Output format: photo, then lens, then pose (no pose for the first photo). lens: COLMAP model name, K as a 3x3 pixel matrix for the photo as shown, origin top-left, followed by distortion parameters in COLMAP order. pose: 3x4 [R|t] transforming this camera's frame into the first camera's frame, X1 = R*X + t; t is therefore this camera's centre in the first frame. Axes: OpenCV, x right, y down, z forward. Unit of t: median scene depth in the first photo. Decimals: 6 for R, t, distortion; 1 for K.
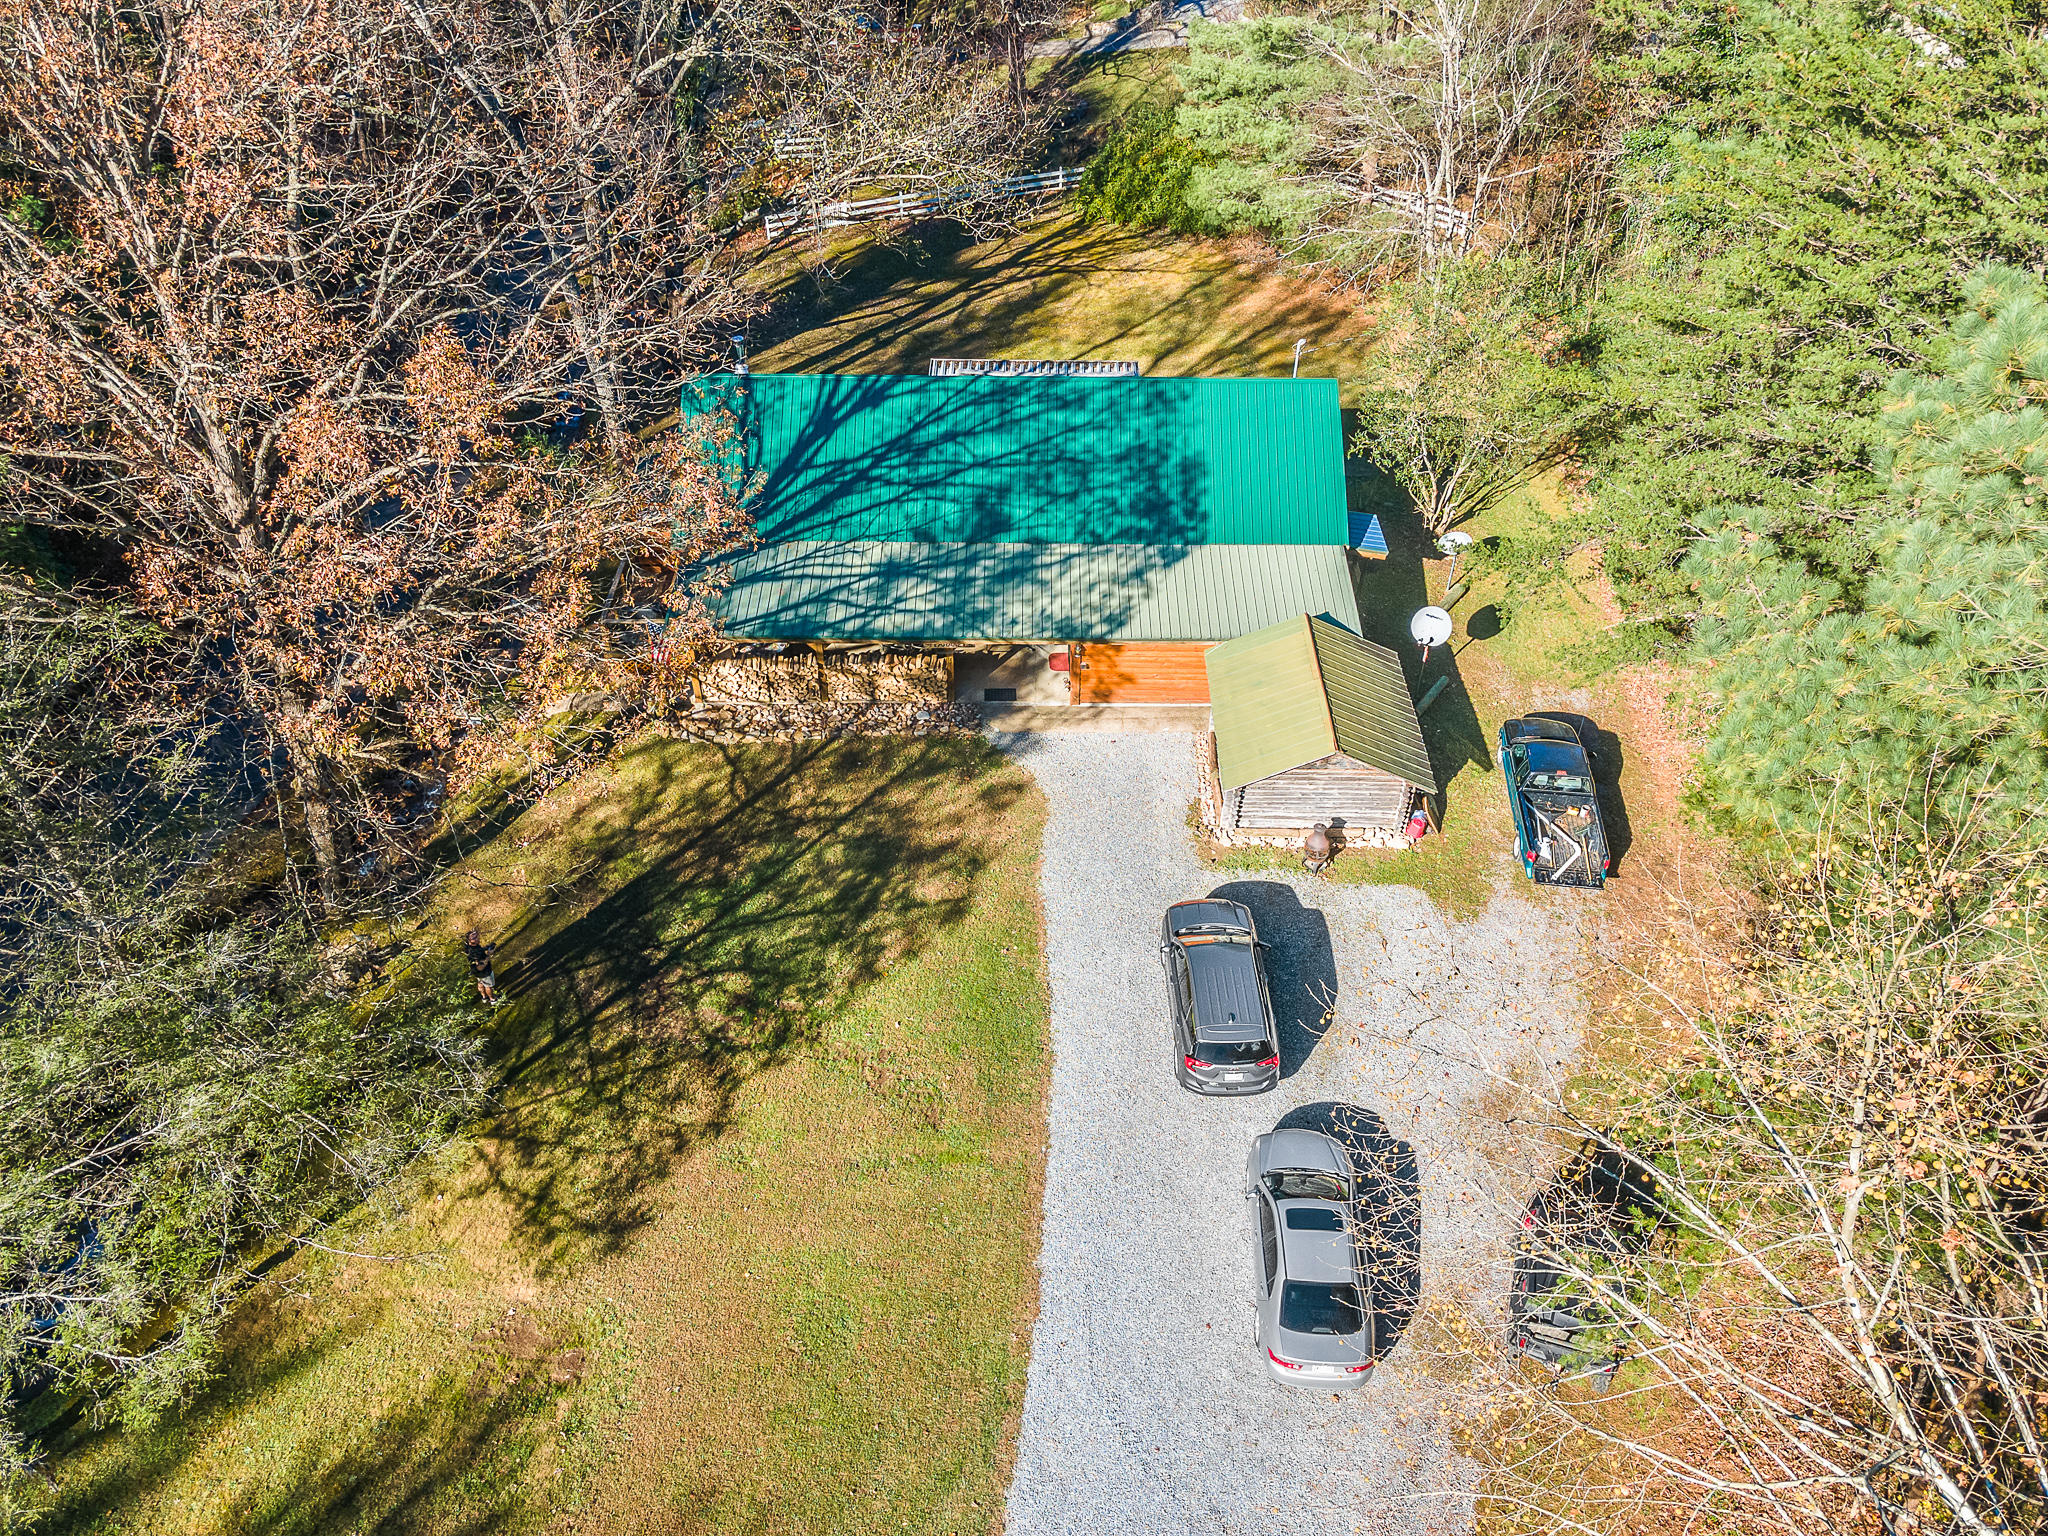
lens RADIAL K [[1494.9, 0, 1024.3], [0, 1494.9, 768.9], [0, 0, 1]] dist [0.034769, 0.004062]
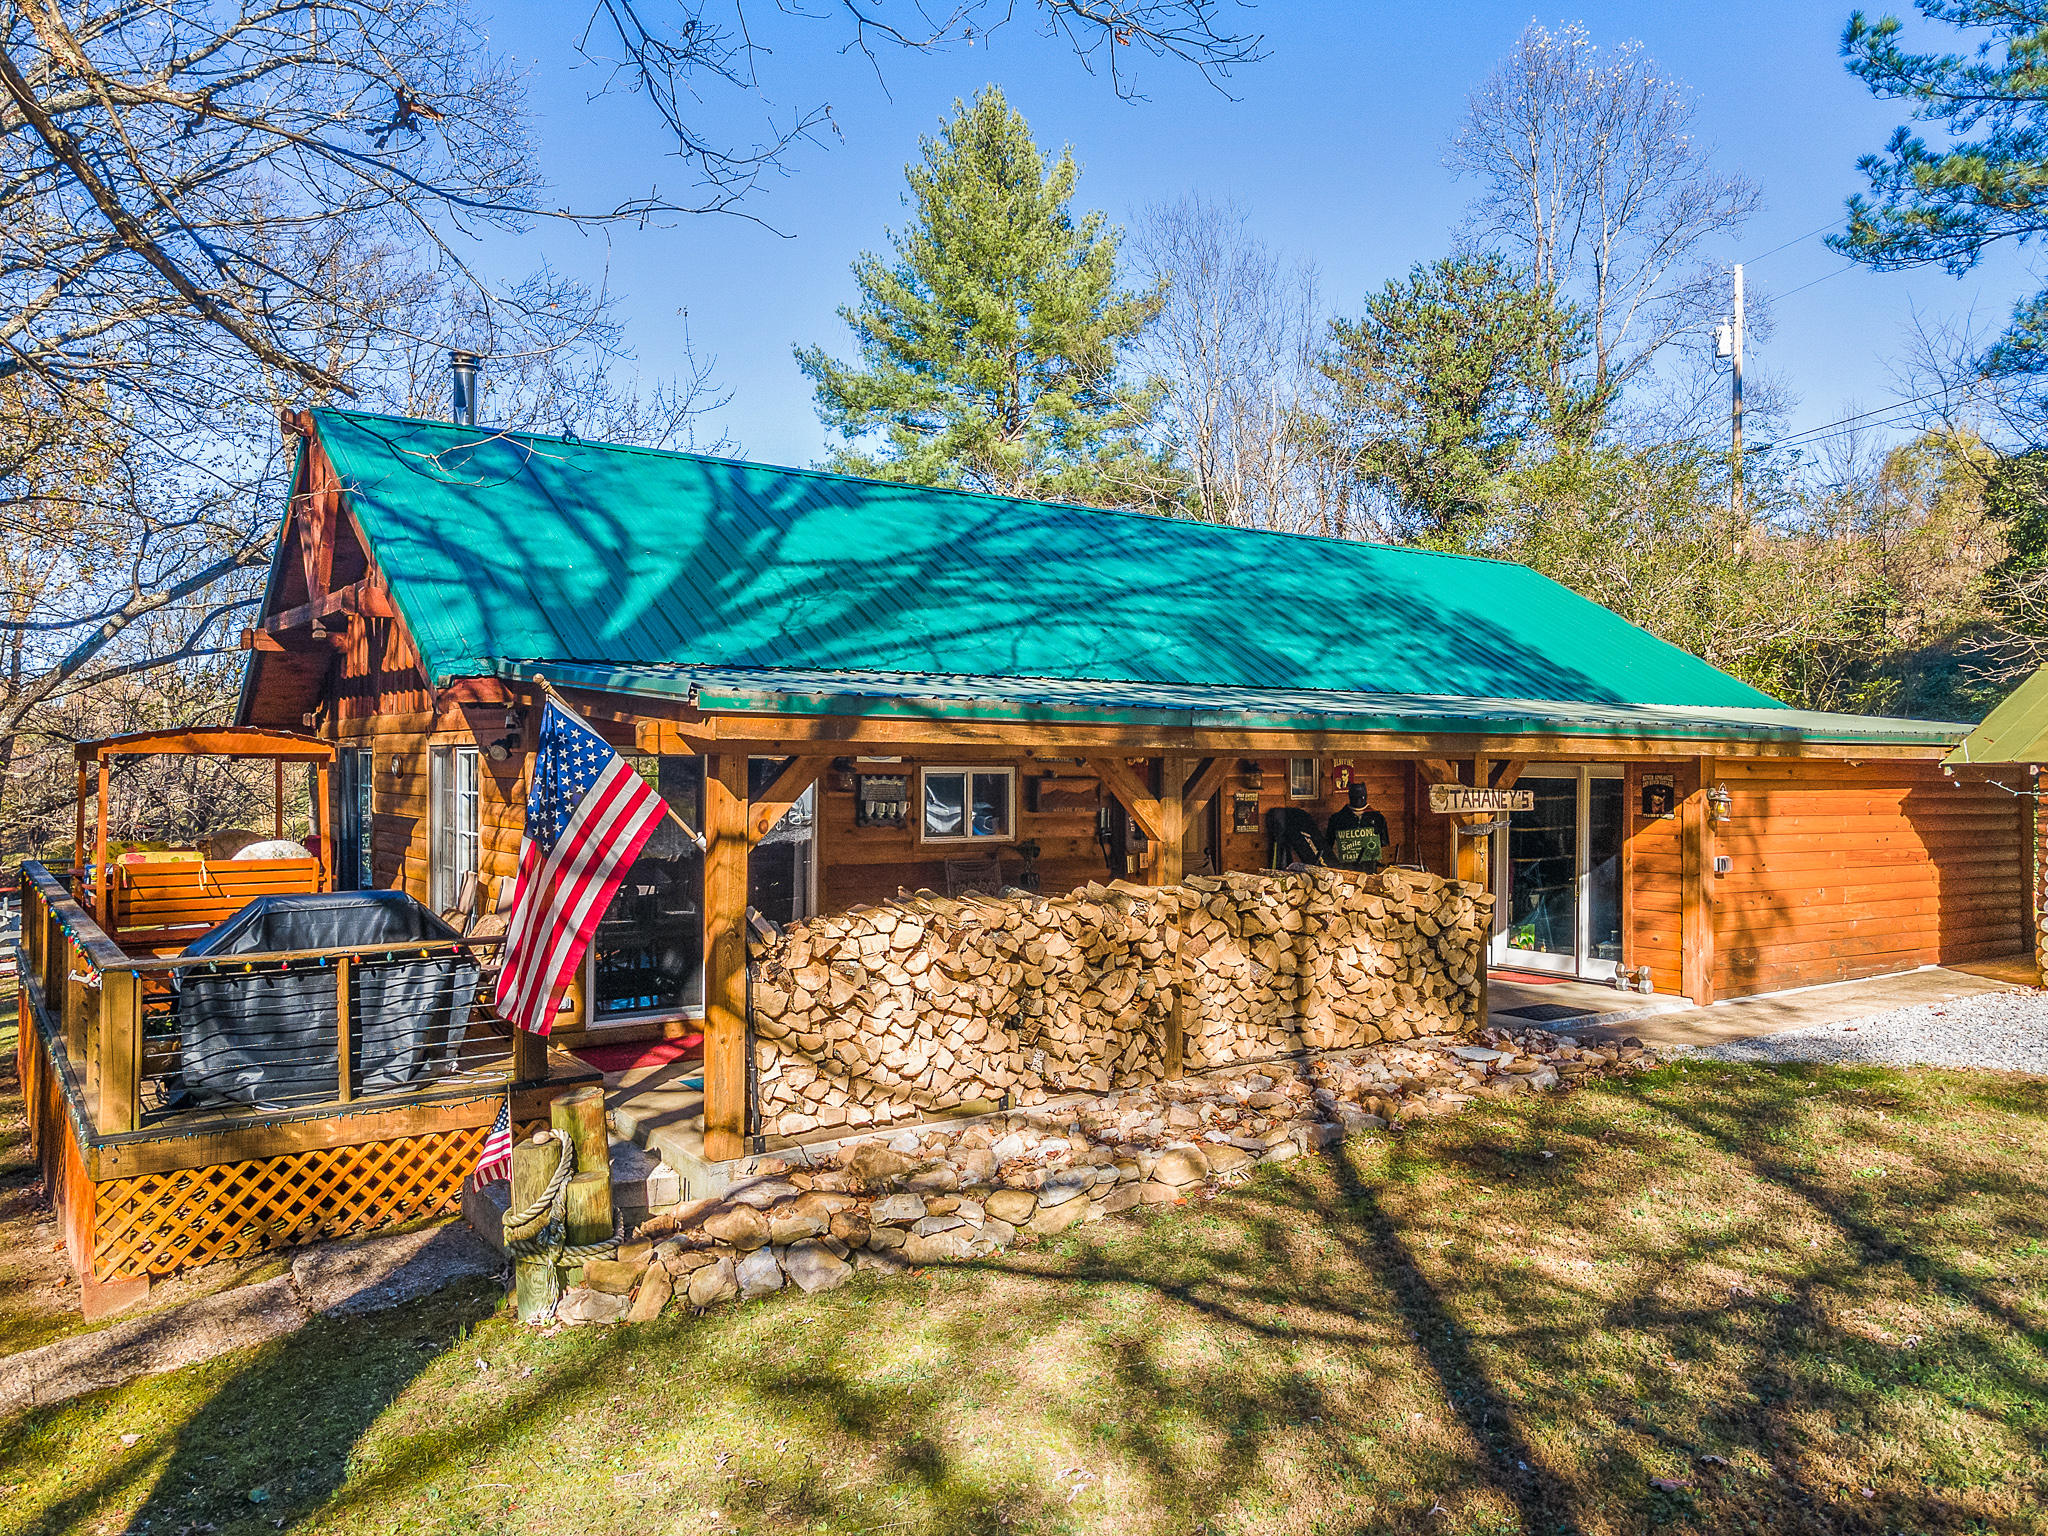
lens RADIAL K [[1494.9, 0, 1014.5], [0, 1494.9, 777.3], [0, 0, 1]] dist [0.034769, 0.004062]
pose [[0.816978, -0.001763, 0.576666, -0.312057], [0.386723, 0.743475, -0.545609, 0.048823], [-0.427775, 0.668761, 0.608085, 0.828787]]
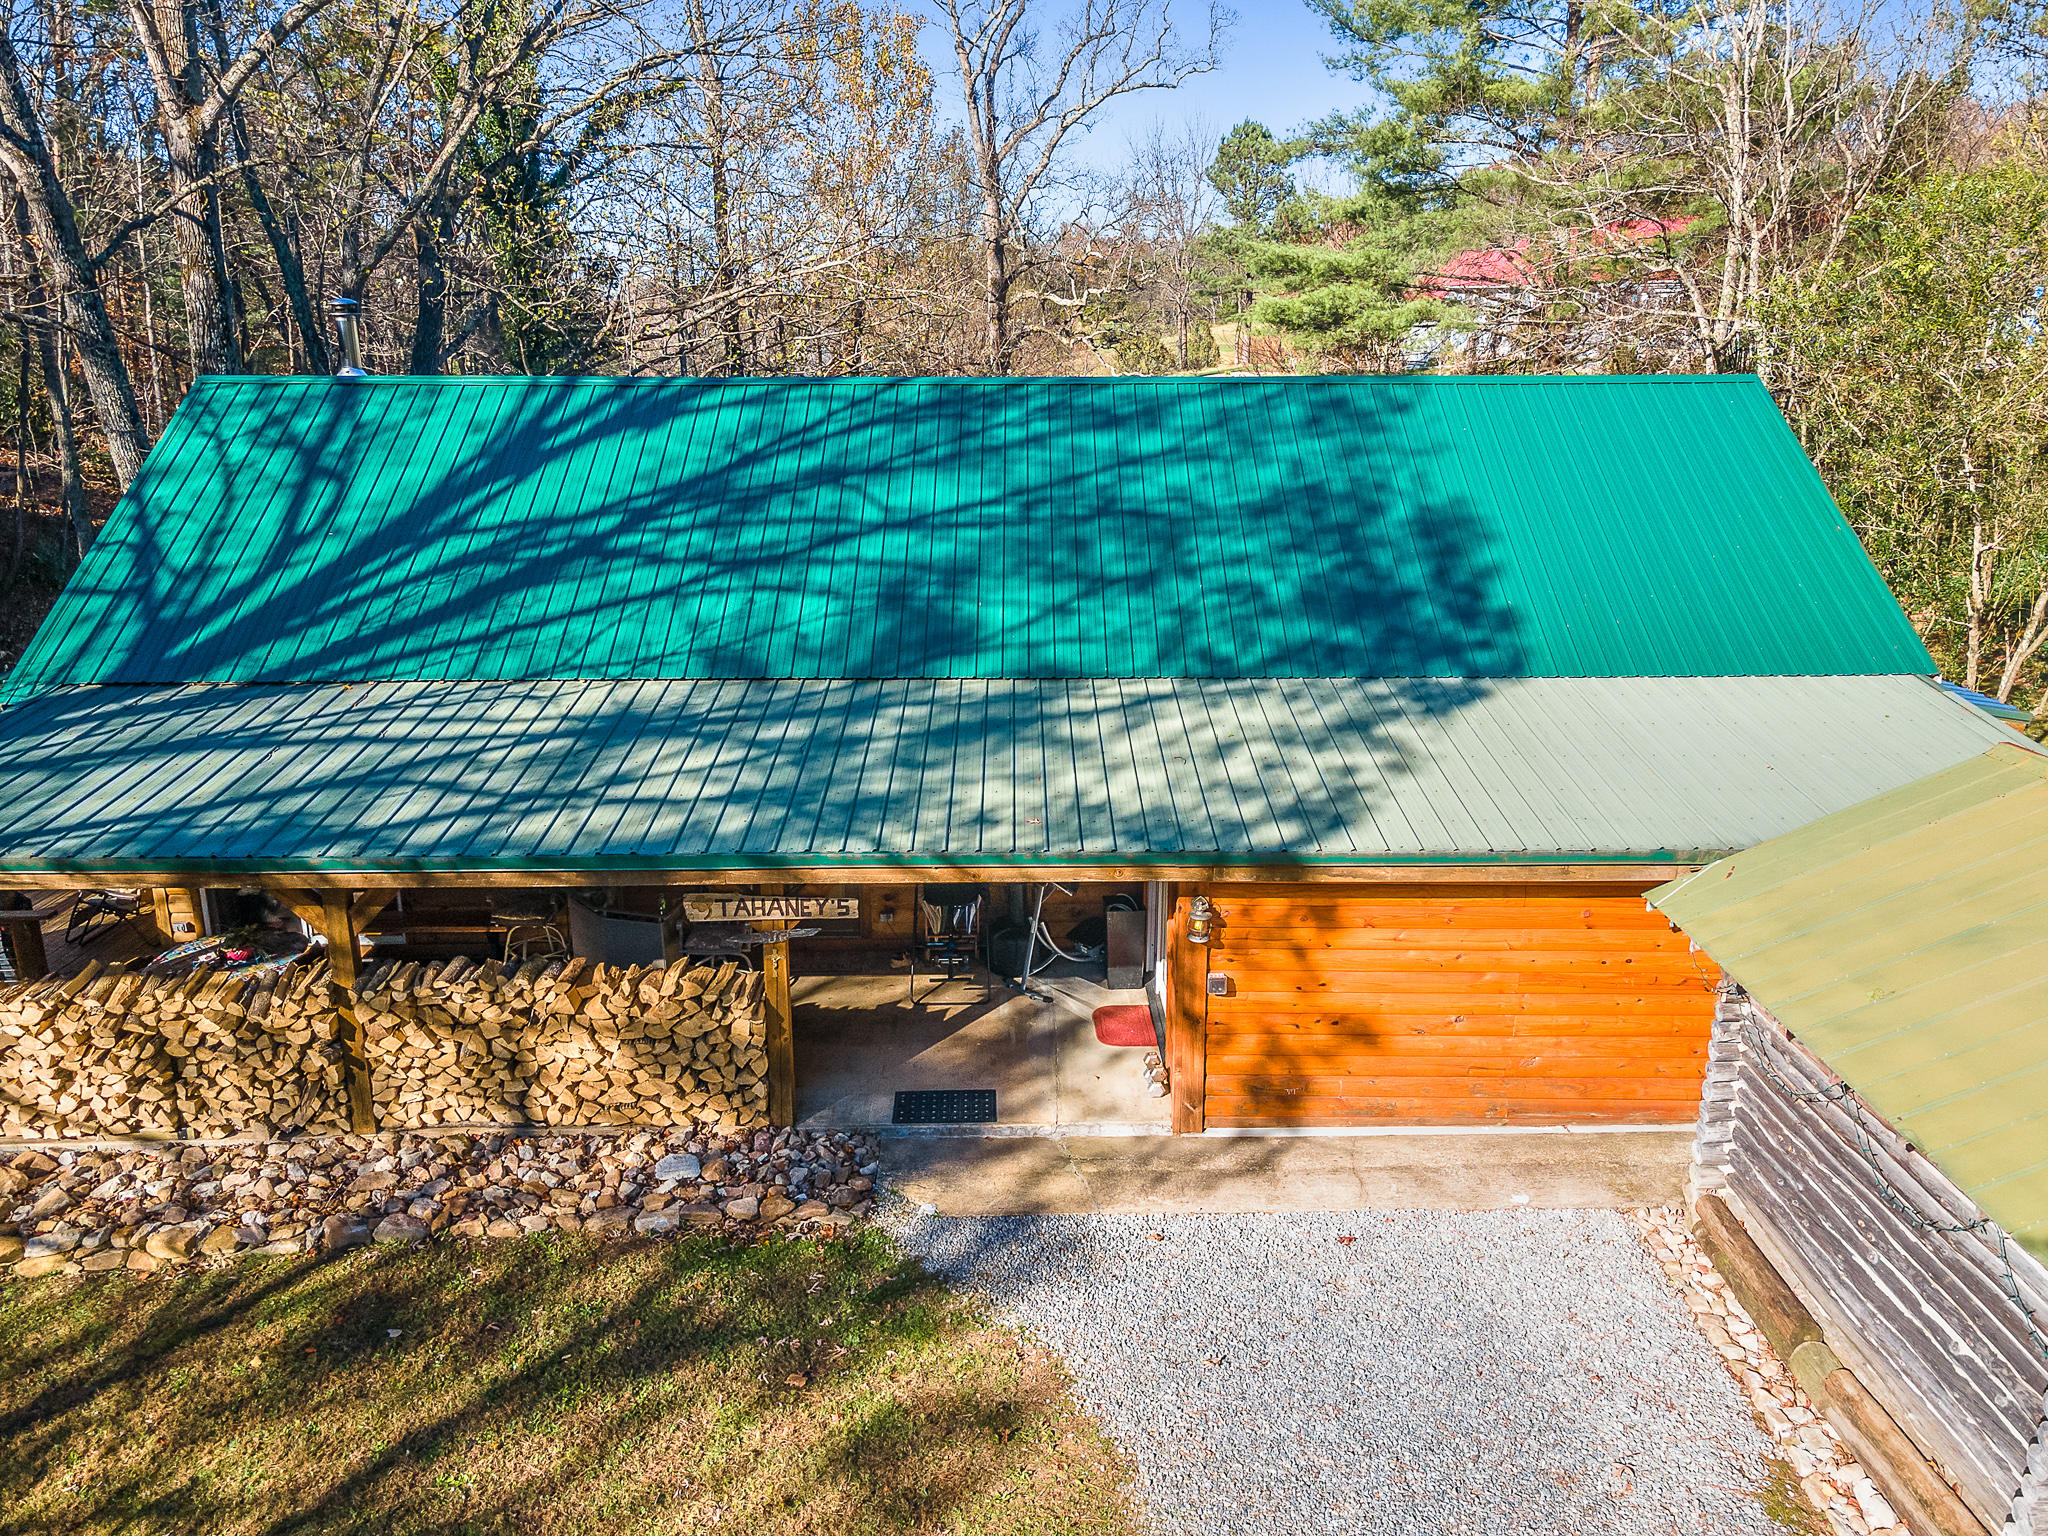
lens RADIAL K [[1494.9, 0, 1030.1], [0, 1494.9, 776.1], [0, 0, 1]] dist [0.034769, 0.004062]
pose [[0.999910, -0.007567, 0.011054, -0.000868], [0.011525, 0.906545, -0.421953, 0.020305], [-0.006828, 0.422042, 0.906550, 0.701302]]
